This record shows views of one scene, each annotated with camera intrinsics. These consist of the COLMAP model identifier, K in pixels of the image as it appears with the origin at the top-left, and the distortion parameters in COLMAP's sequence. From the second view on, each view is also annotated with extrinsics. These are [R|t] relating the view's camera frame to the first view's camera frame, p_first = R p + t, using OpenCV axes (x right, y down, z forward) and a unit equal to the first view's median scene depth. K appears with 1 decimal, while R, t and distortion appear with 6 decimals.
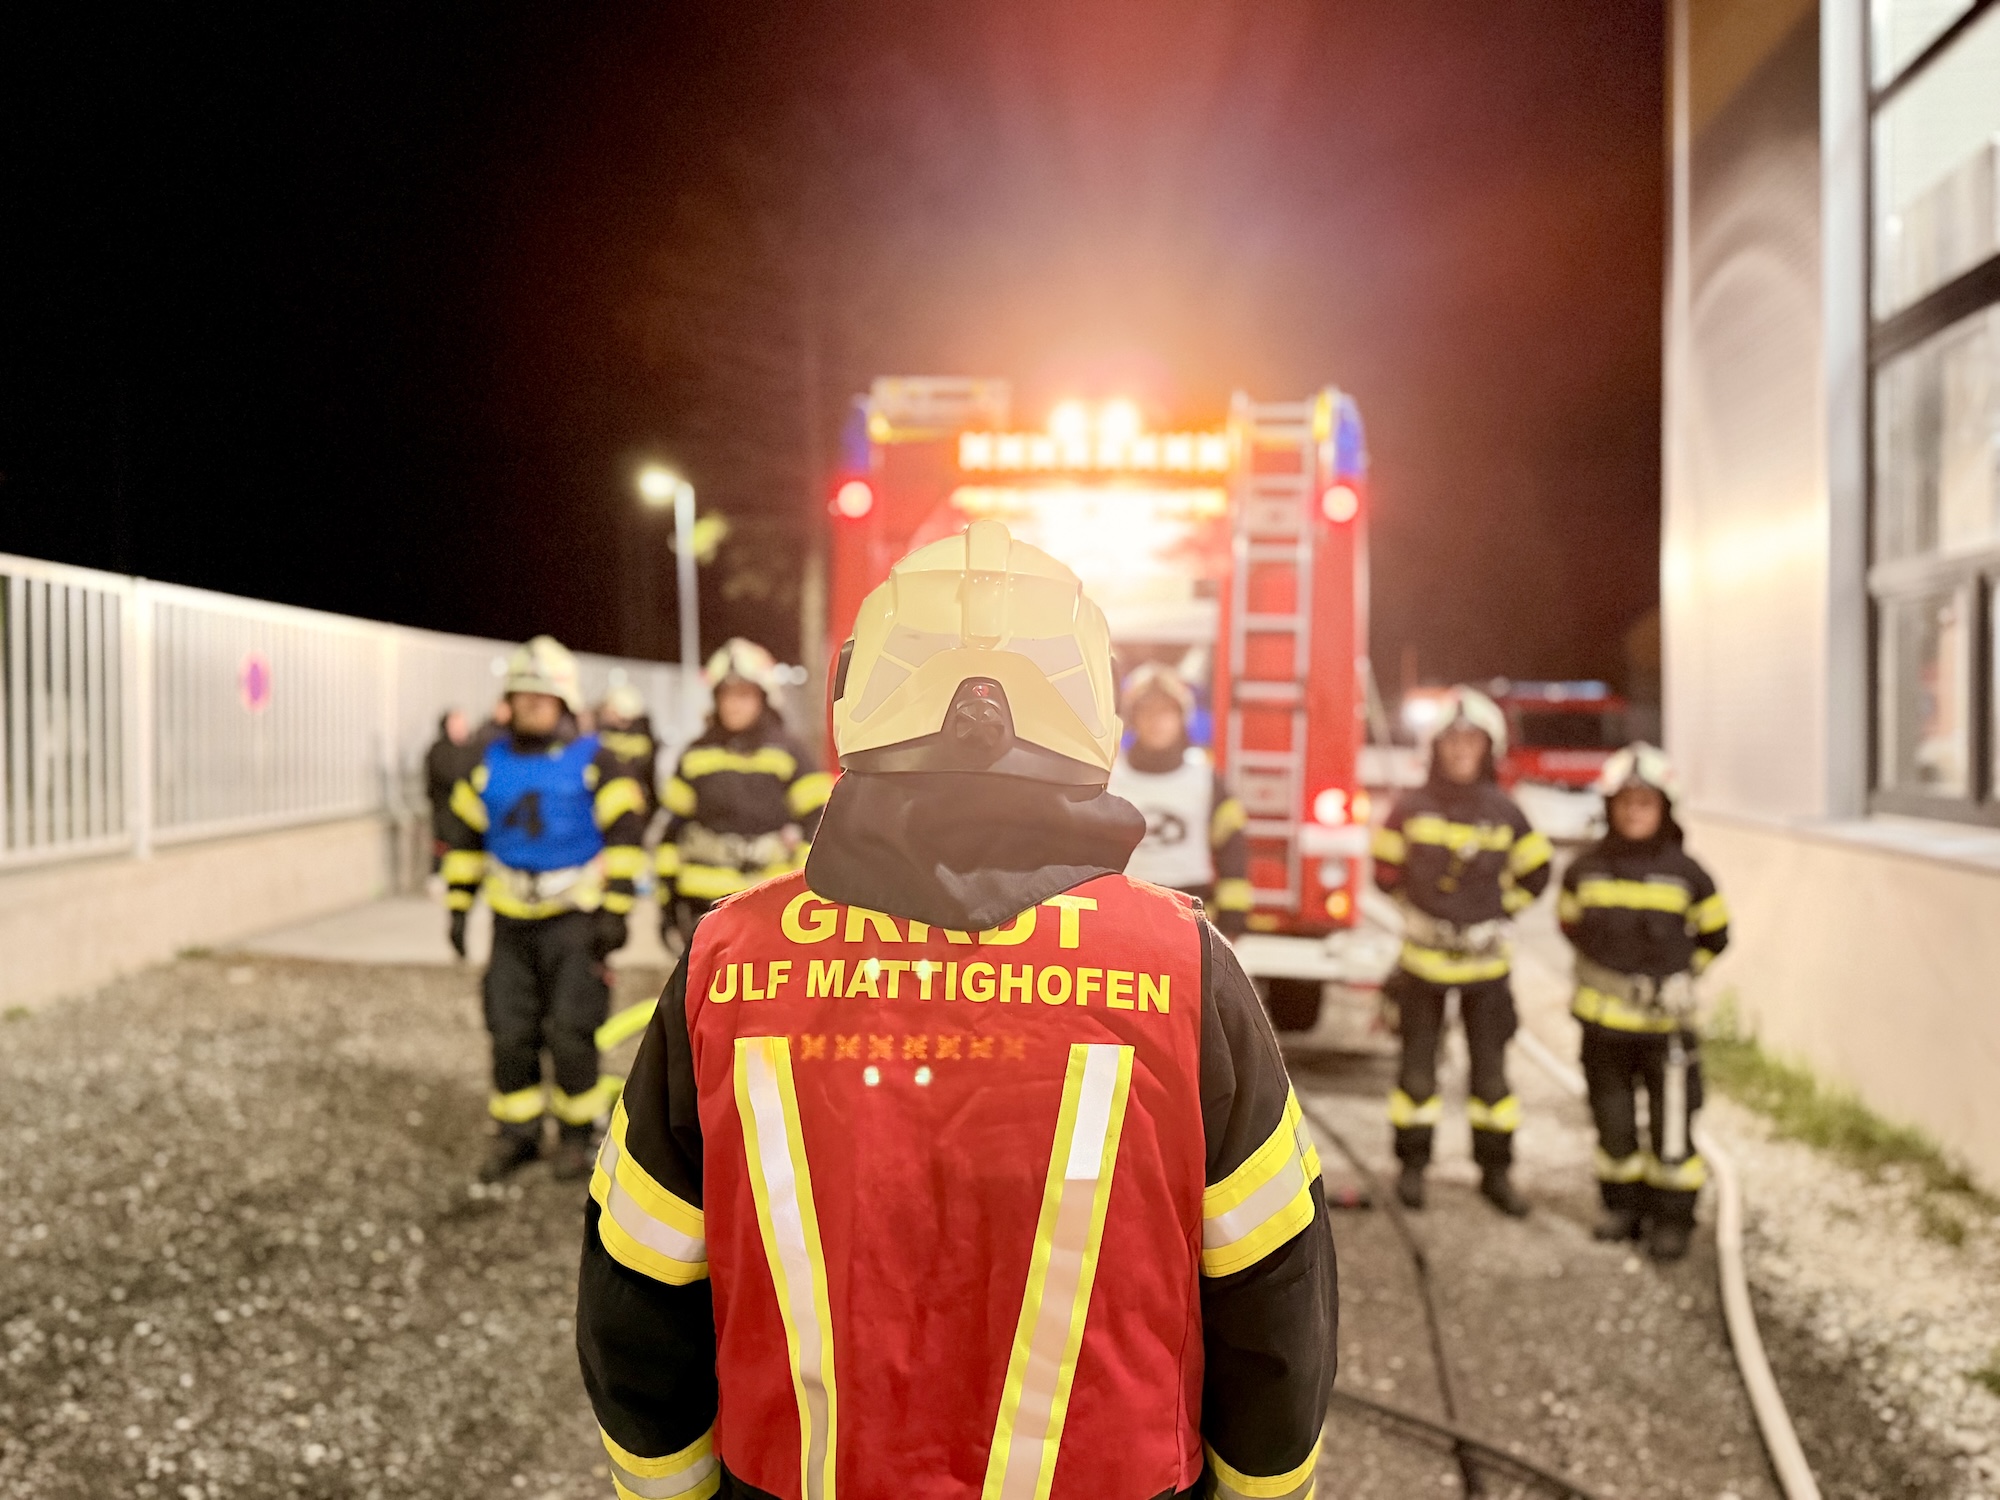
lens RADIAL K [[1421.4, 0, 1000.0], [0, 1421.4, 750.0], [0, 0, 1]] dist [0.049764, -0.001217]
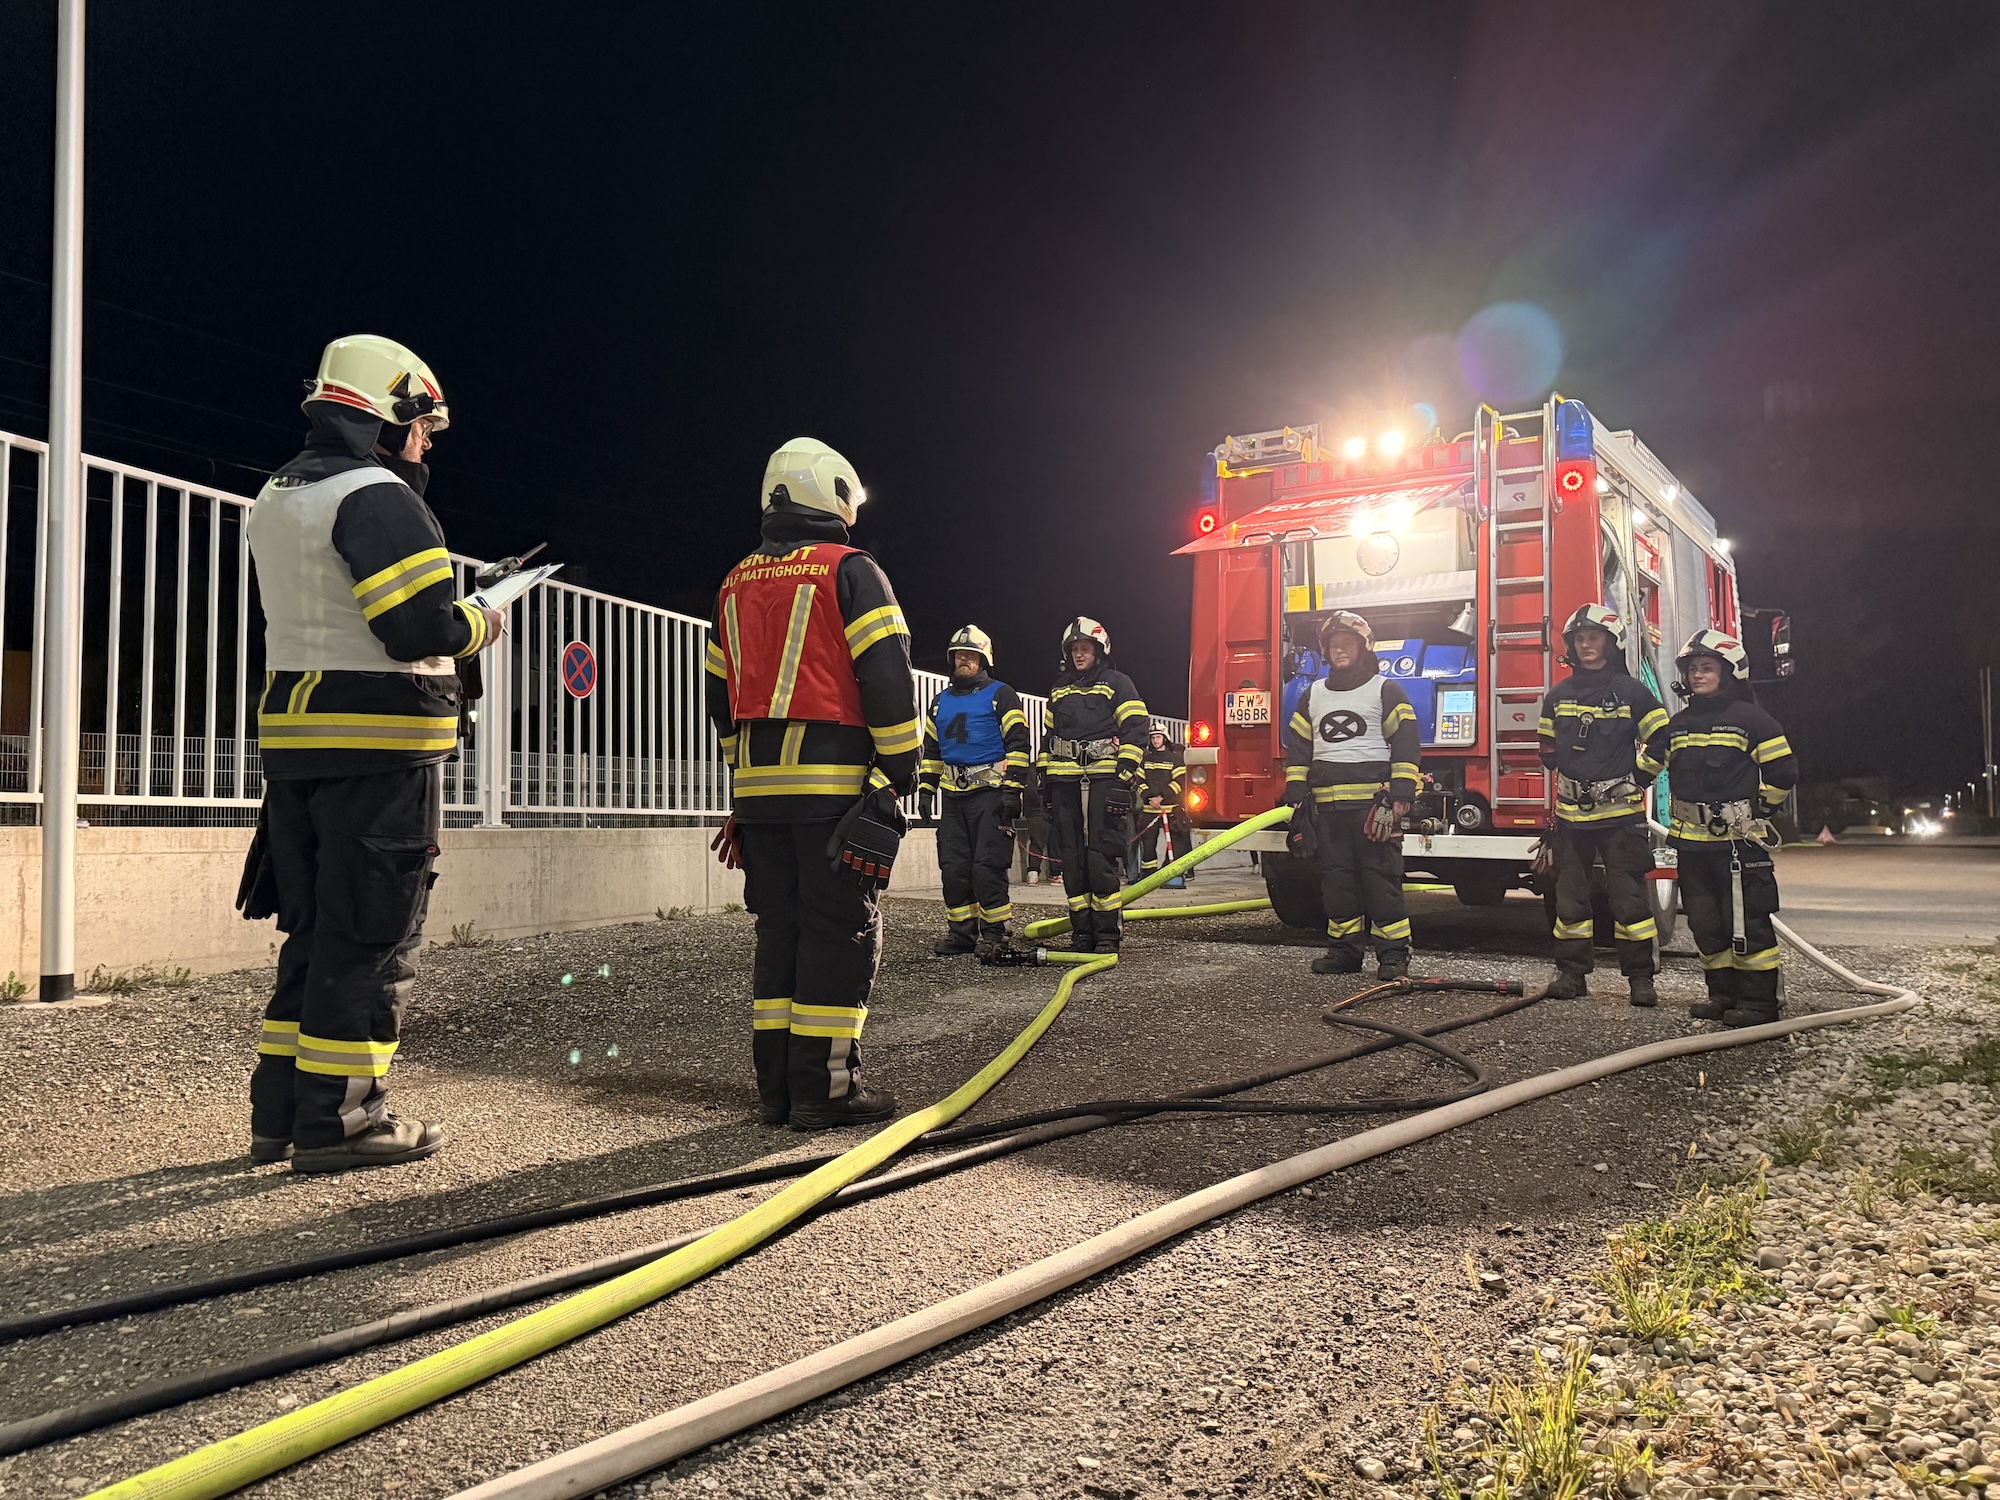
lens RADIAL K [[1421.4, 0, 1000.0], [0, 1421.4, 750.0], [0, 0, 1]] dist [0.049764, -0.001217]
pose [[0.883676, -0.046048, -0.465828, 1.986334], [0.009460, 0.996703, -0.080581, 0.854300], [0.468003, 0.066801, 0.881198, -1.705933]]
